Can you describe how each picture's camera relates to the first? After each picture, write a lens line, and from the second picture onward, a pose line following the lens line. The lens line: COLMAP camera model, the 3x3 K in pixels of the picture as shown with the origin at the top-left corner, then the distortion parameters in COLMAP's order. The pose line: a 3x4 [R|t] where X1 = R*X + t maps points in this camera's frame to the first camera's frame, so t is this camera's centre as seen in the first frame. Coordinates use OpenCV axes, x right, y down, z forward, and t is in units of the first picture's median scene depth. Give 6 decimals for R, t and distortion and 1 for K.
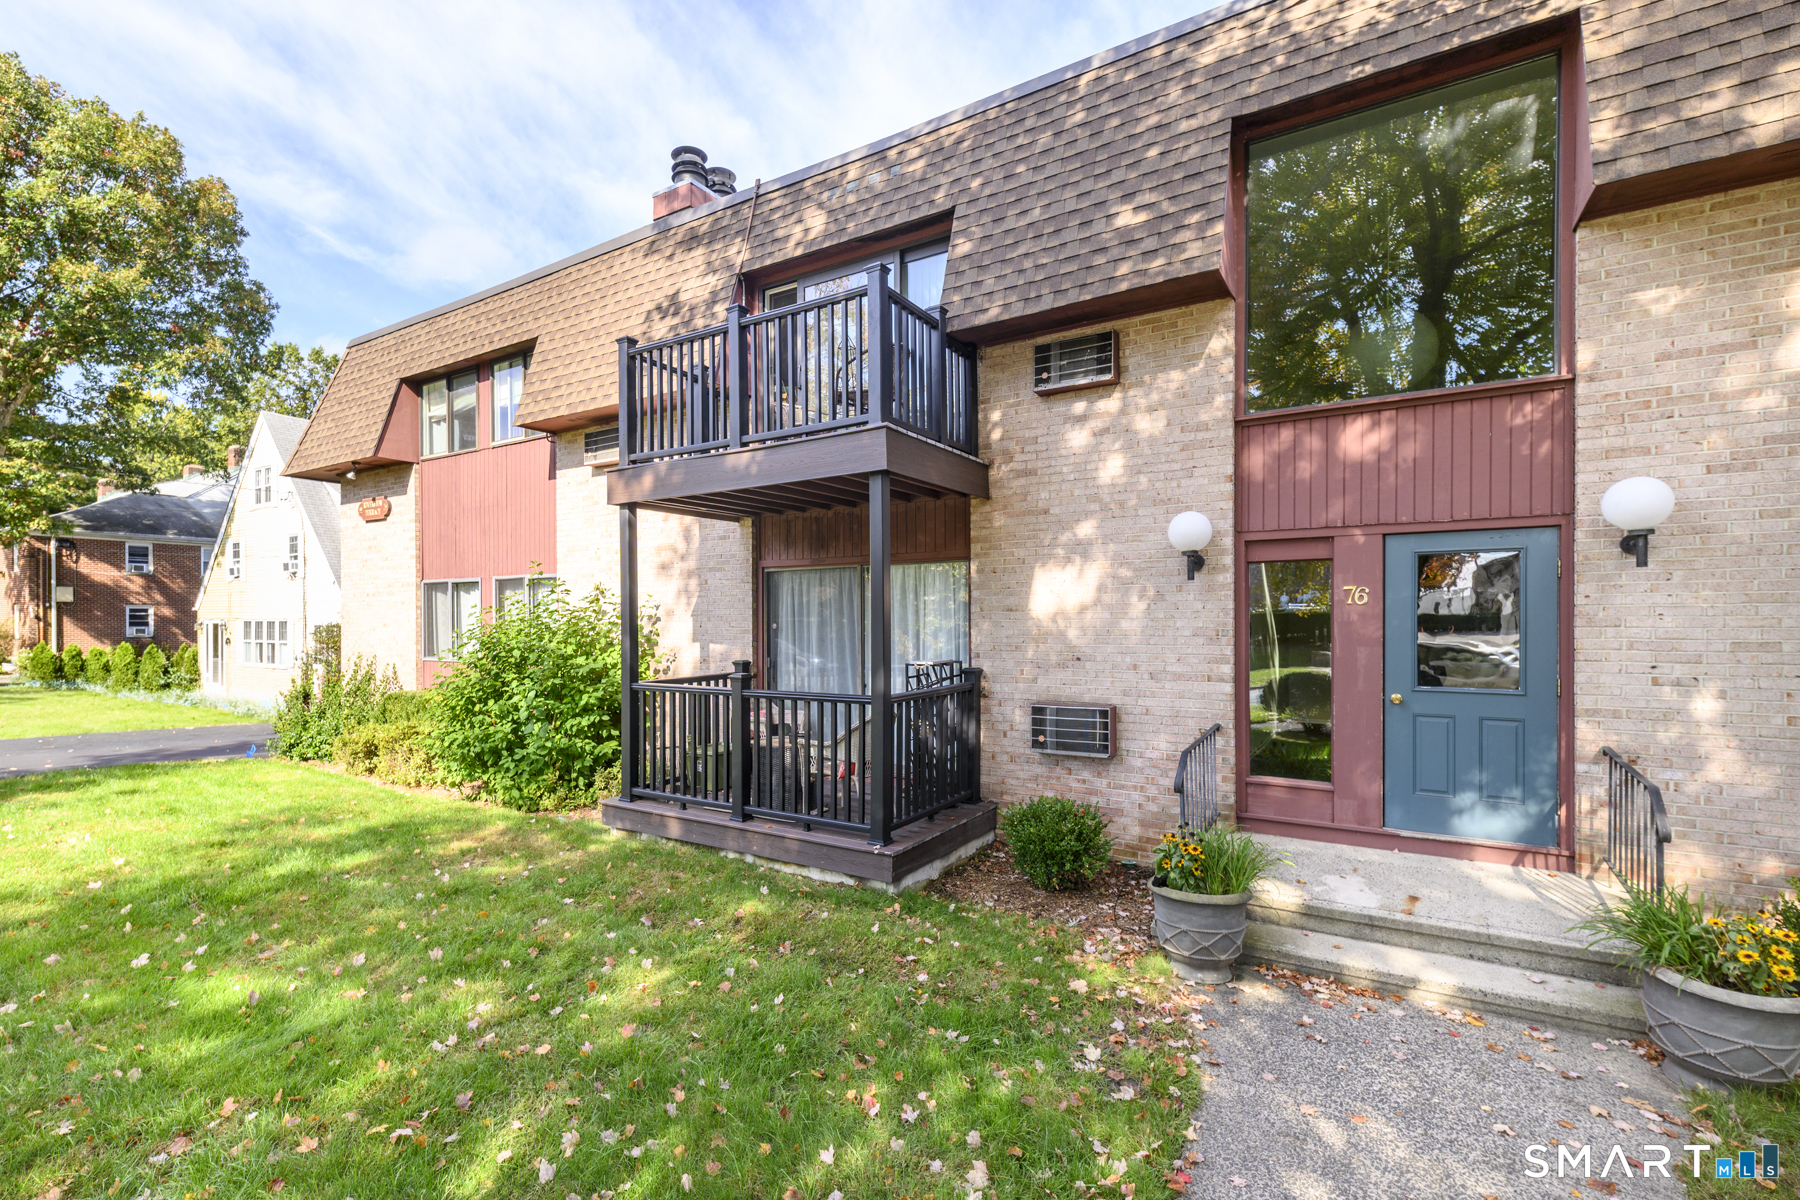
lens RADIAL K [[785.8, 0, 904.8], [0, 785.8, 633.2], [0, 0, 1]] dist [-0.002311, -0.000114]
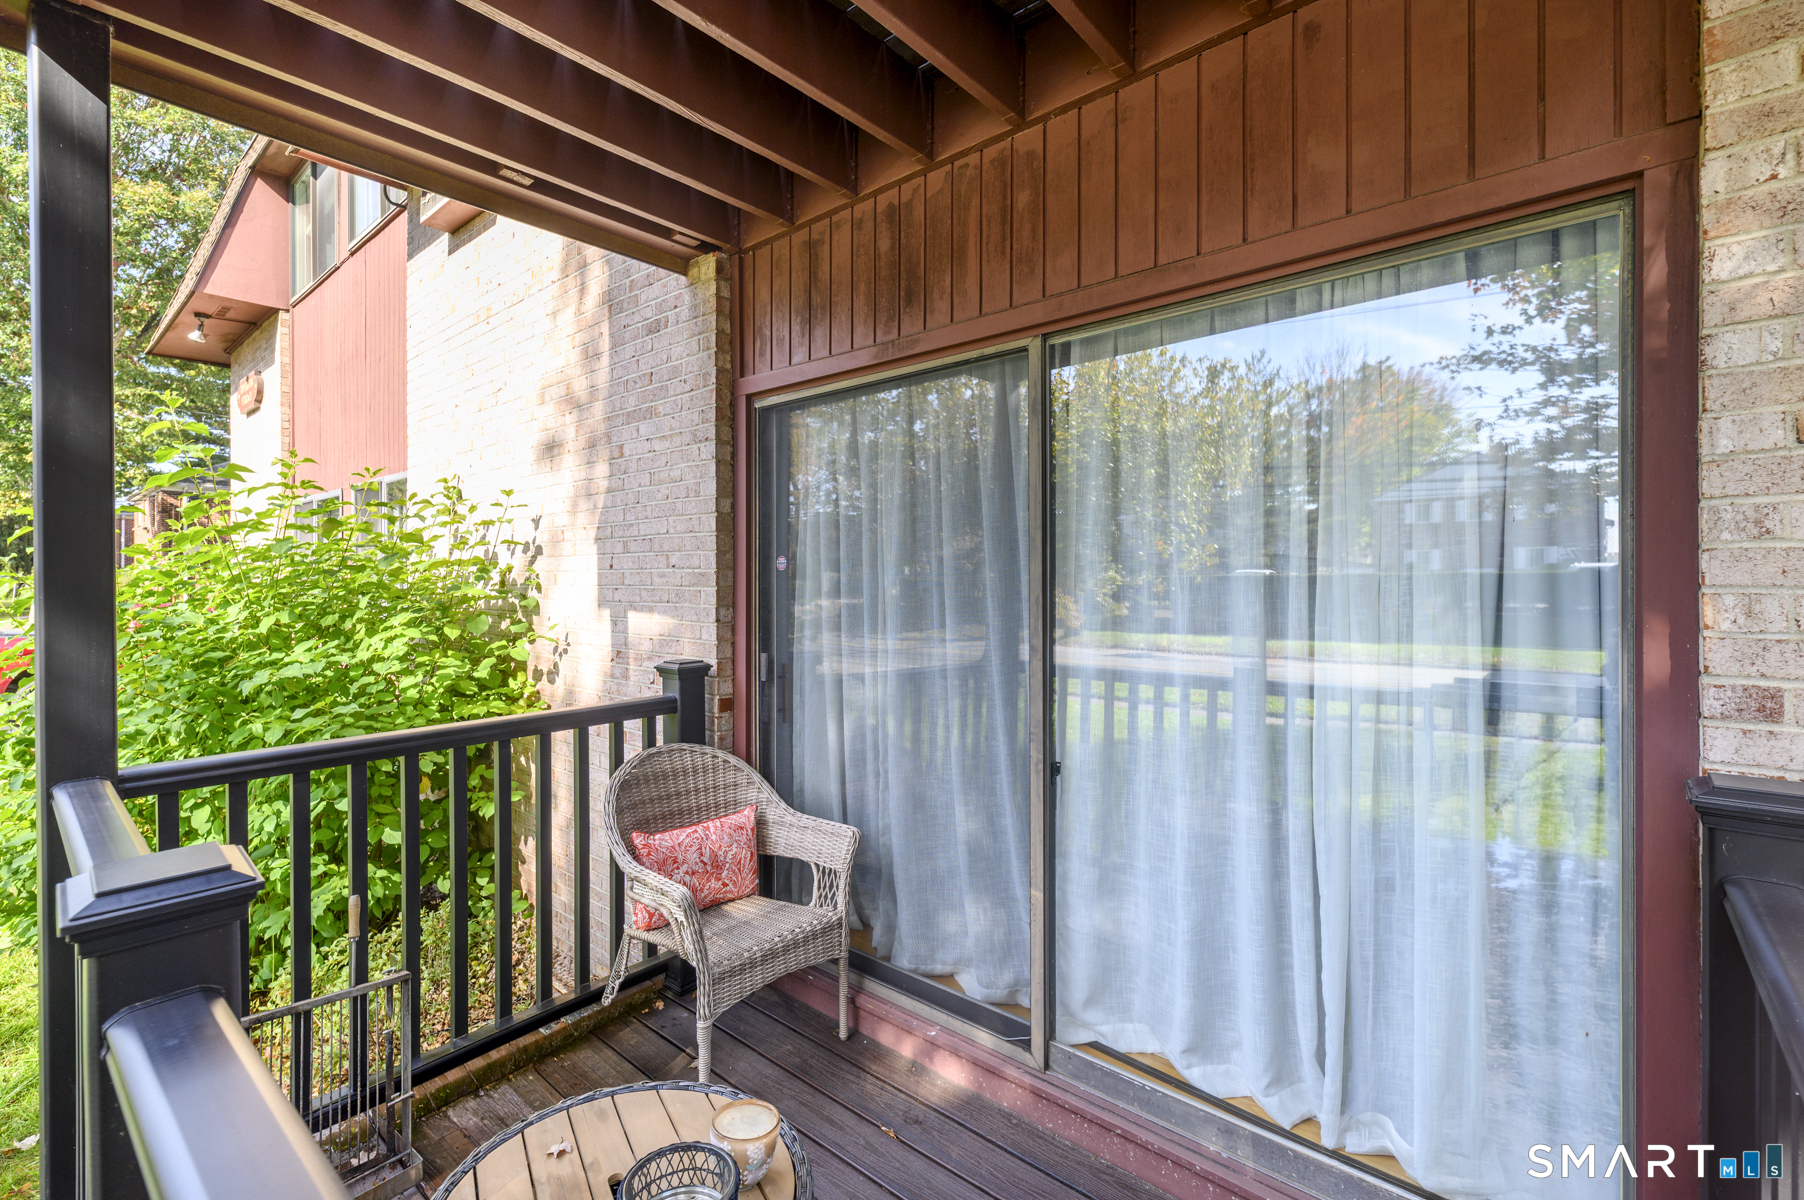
lens RADIAL K [[787.5, 0, 906.2], [0, 787.5, 592.9], [0, 0, 1]] dist [-0.002311, -0.000114]
pose [[0.986727, 0.009090, -0.162131, -0.053161], [-0.009896, 0.999942, -0.004164, 0.004957], [0.162083, 0.005713, 0.986761, 0.664630]]
